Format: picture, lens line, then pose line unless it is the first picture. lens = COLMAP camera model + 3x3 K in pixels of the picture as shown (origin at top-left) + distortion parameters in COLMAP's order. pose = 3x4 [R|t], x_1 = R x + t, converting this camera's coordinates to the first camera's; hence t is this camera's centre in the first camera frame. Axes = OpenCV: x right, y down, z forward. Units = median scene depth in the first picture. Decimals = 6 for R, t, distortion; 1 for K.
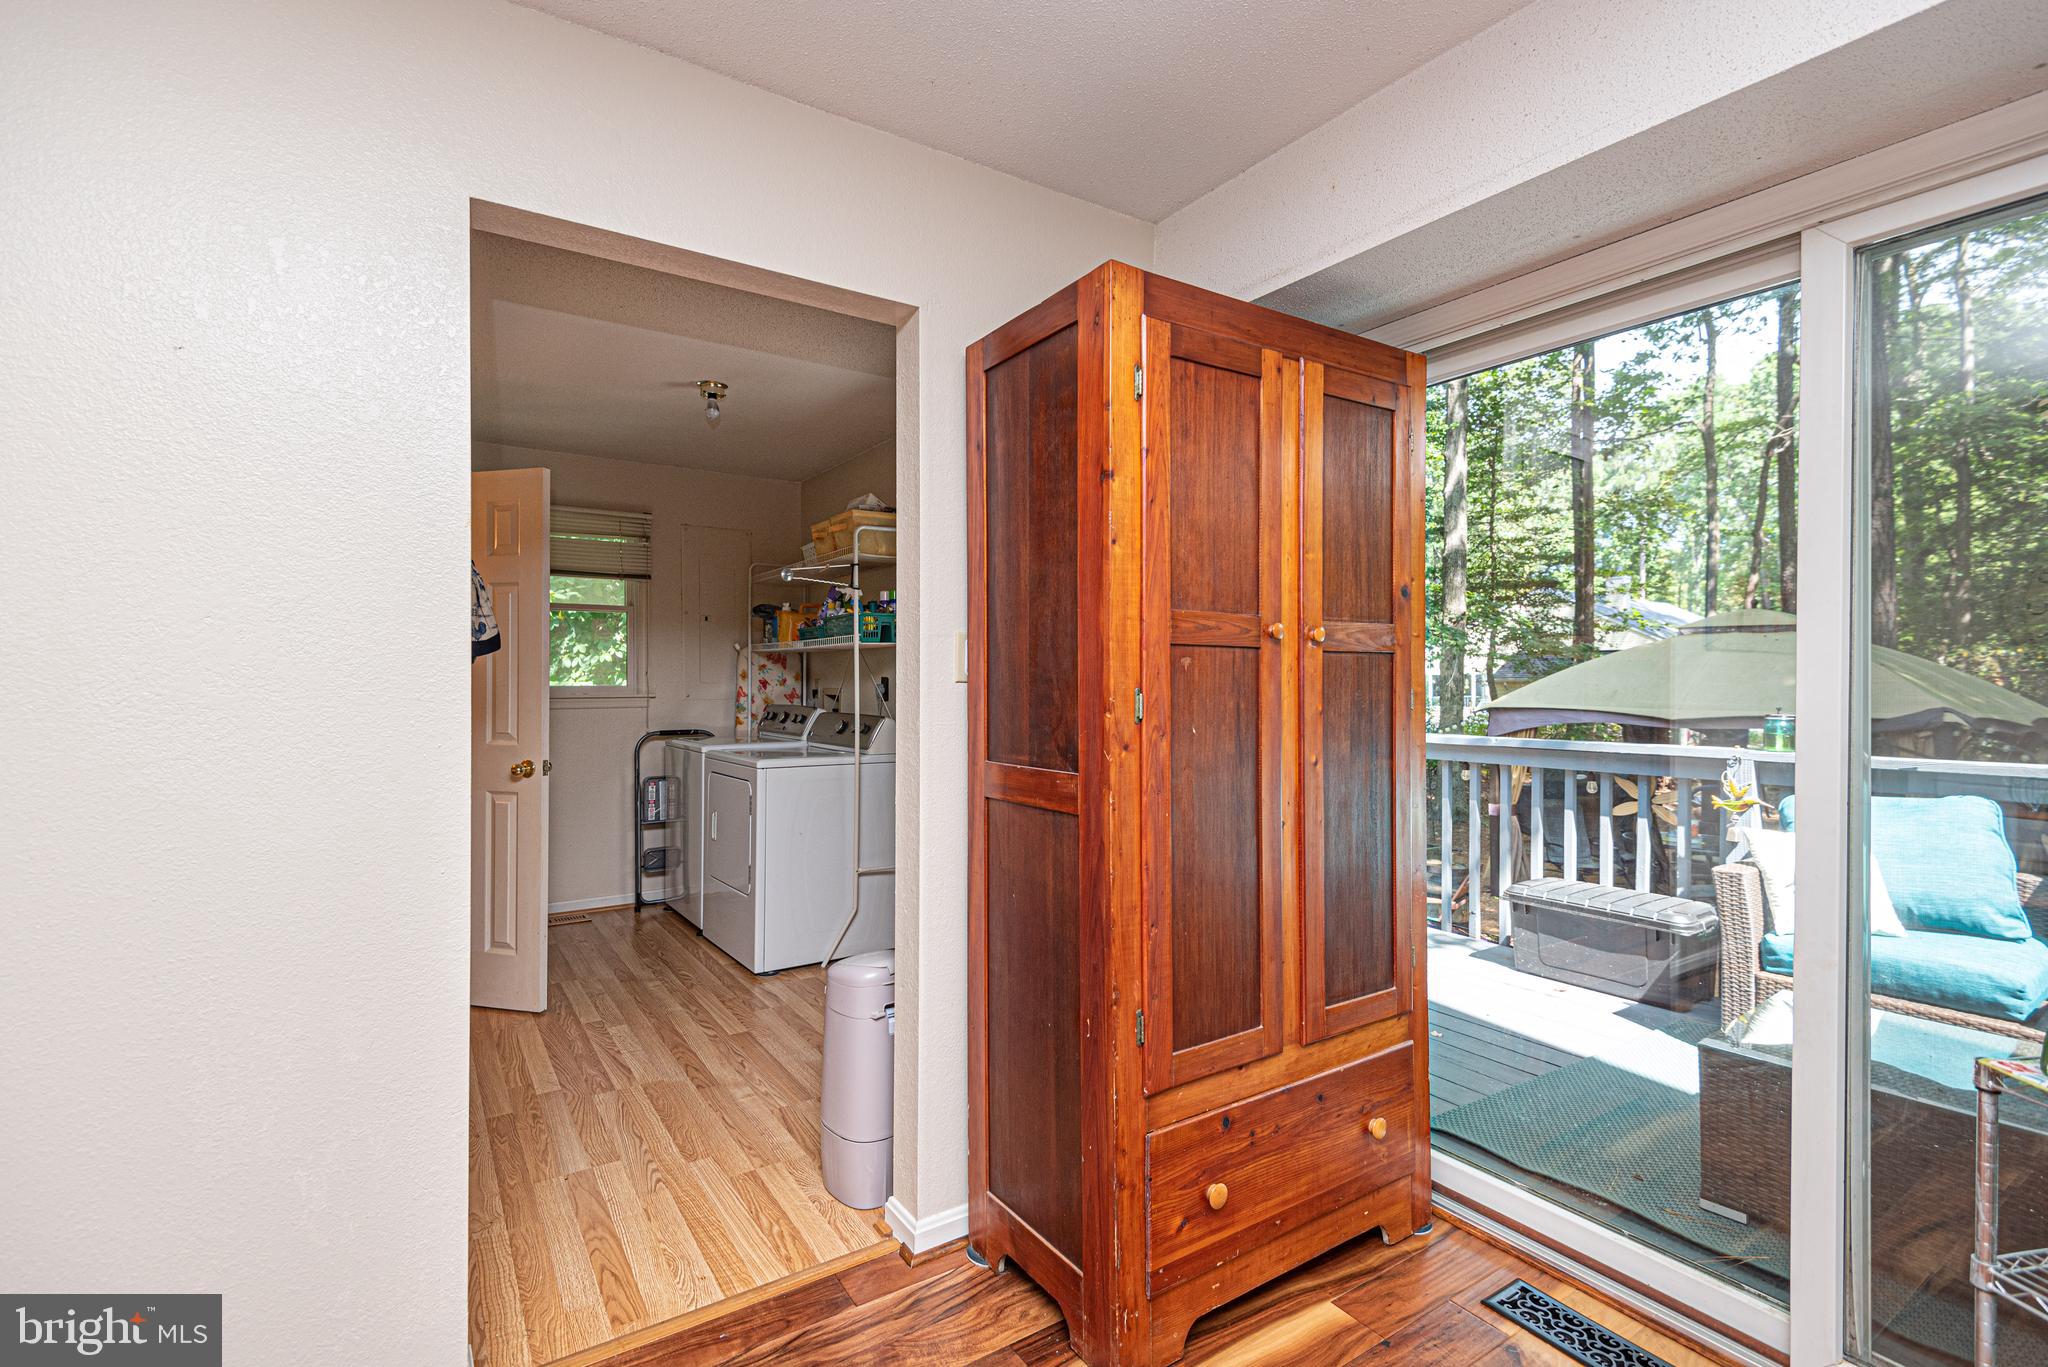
lens RADIAL K [[914.9, 0, 1024.0], [0, 914.9, 683.5], [0, 0, 1]] dist [0.025267, 0.000017]
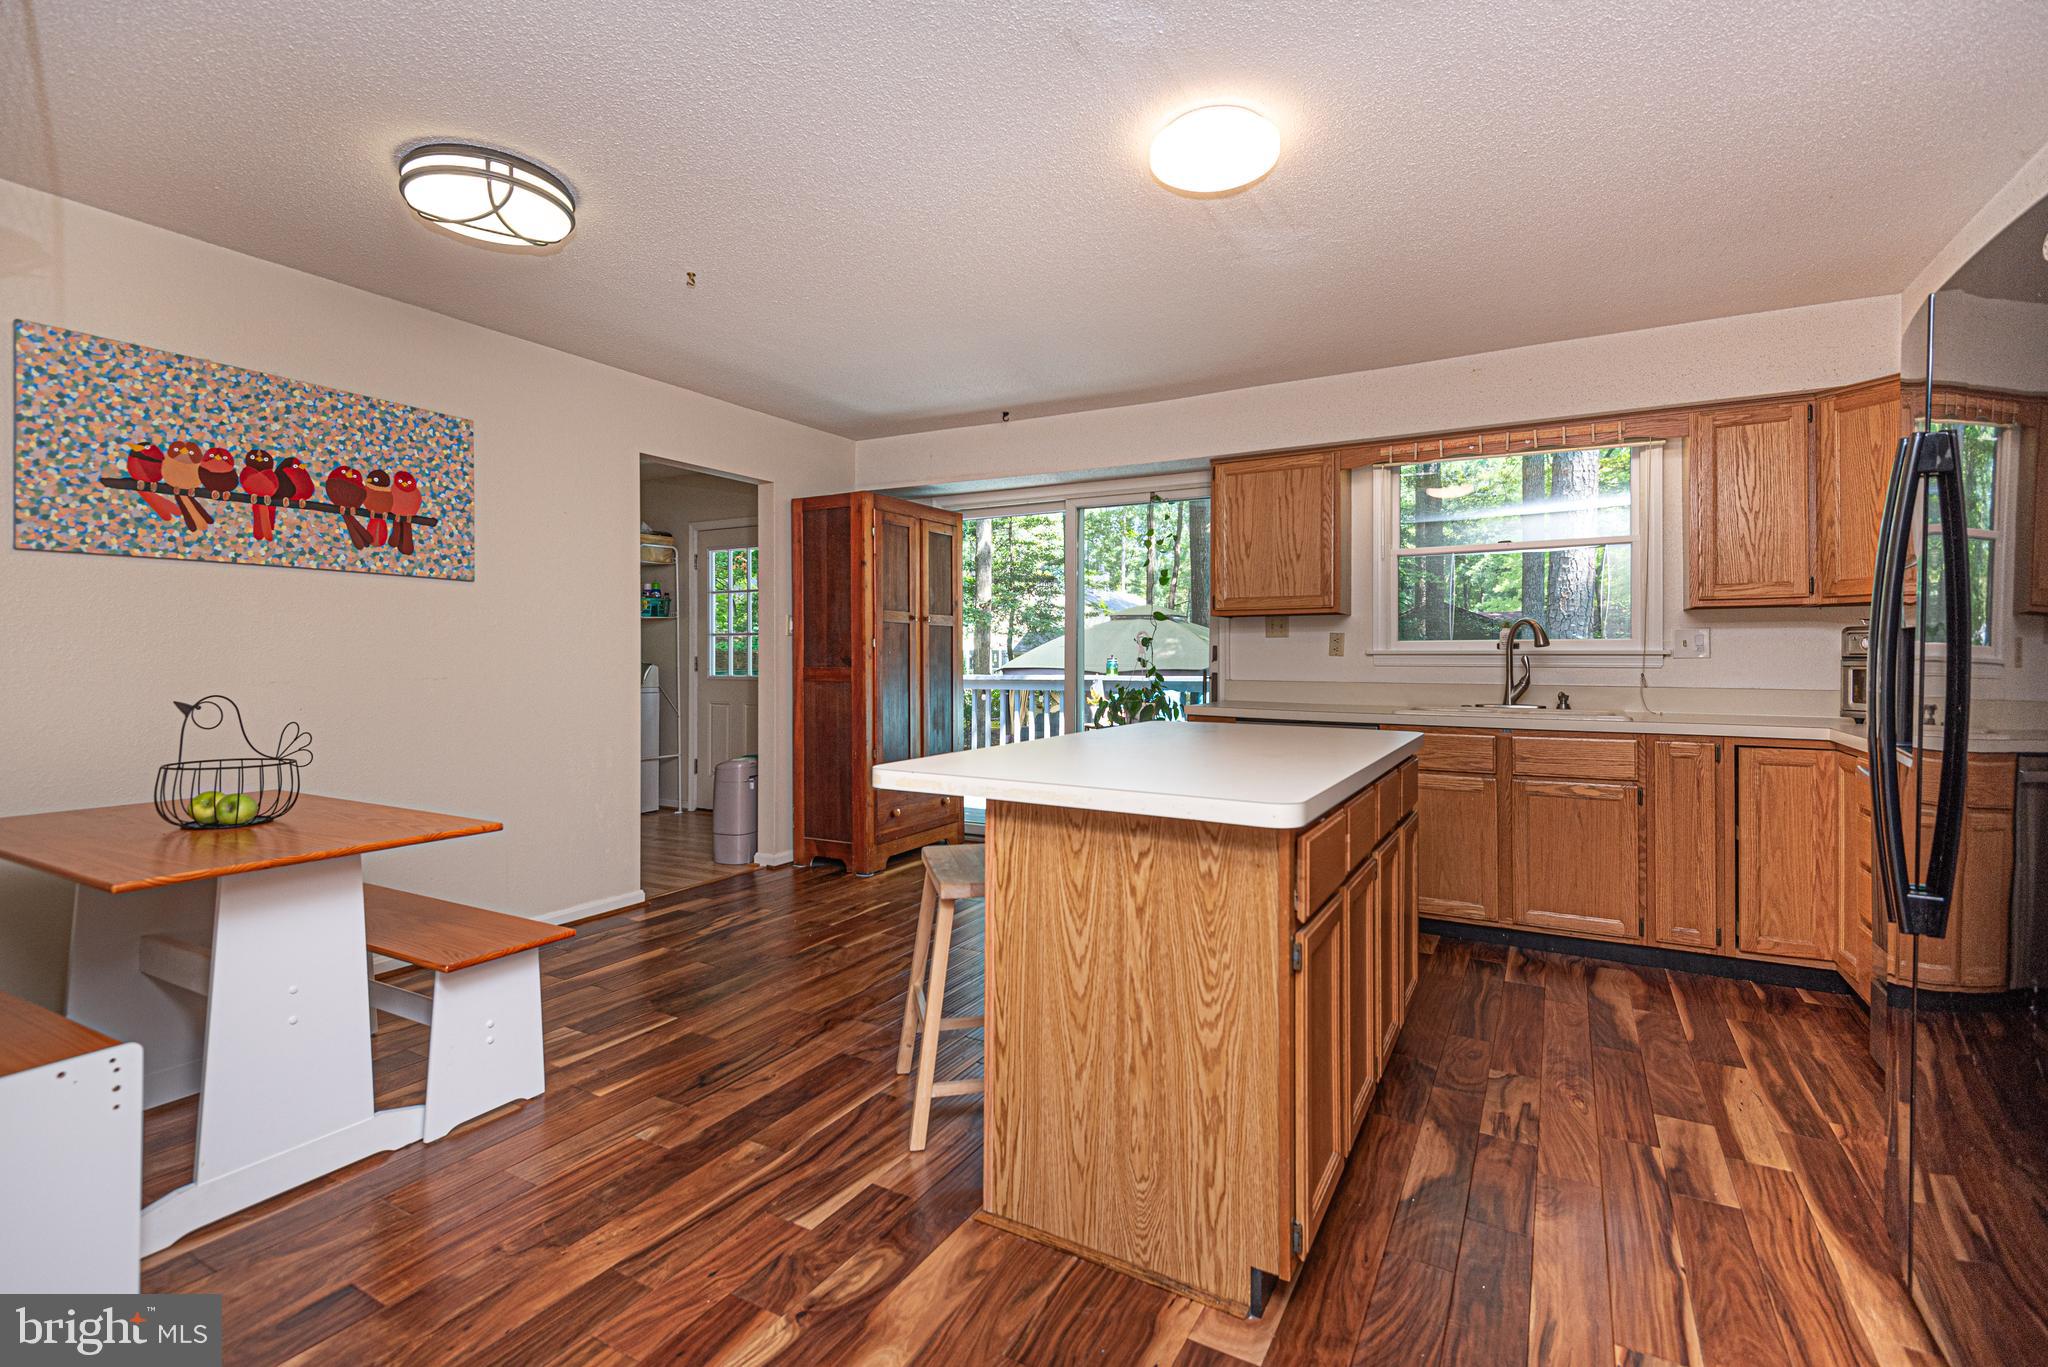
lens RADIAL K [[925.2, 0, 1024.0], [0, 925.2, 657.0], [0, 0, 1]] dist [0.001756, -0.000204]
pose [[0.888206, 0.001609, 0.459443, -0.491570], [-0.000318, 0.999996, -0.002888, 0.045841], [-0.459446, 0.002419, 0.888202, -1.122086]]
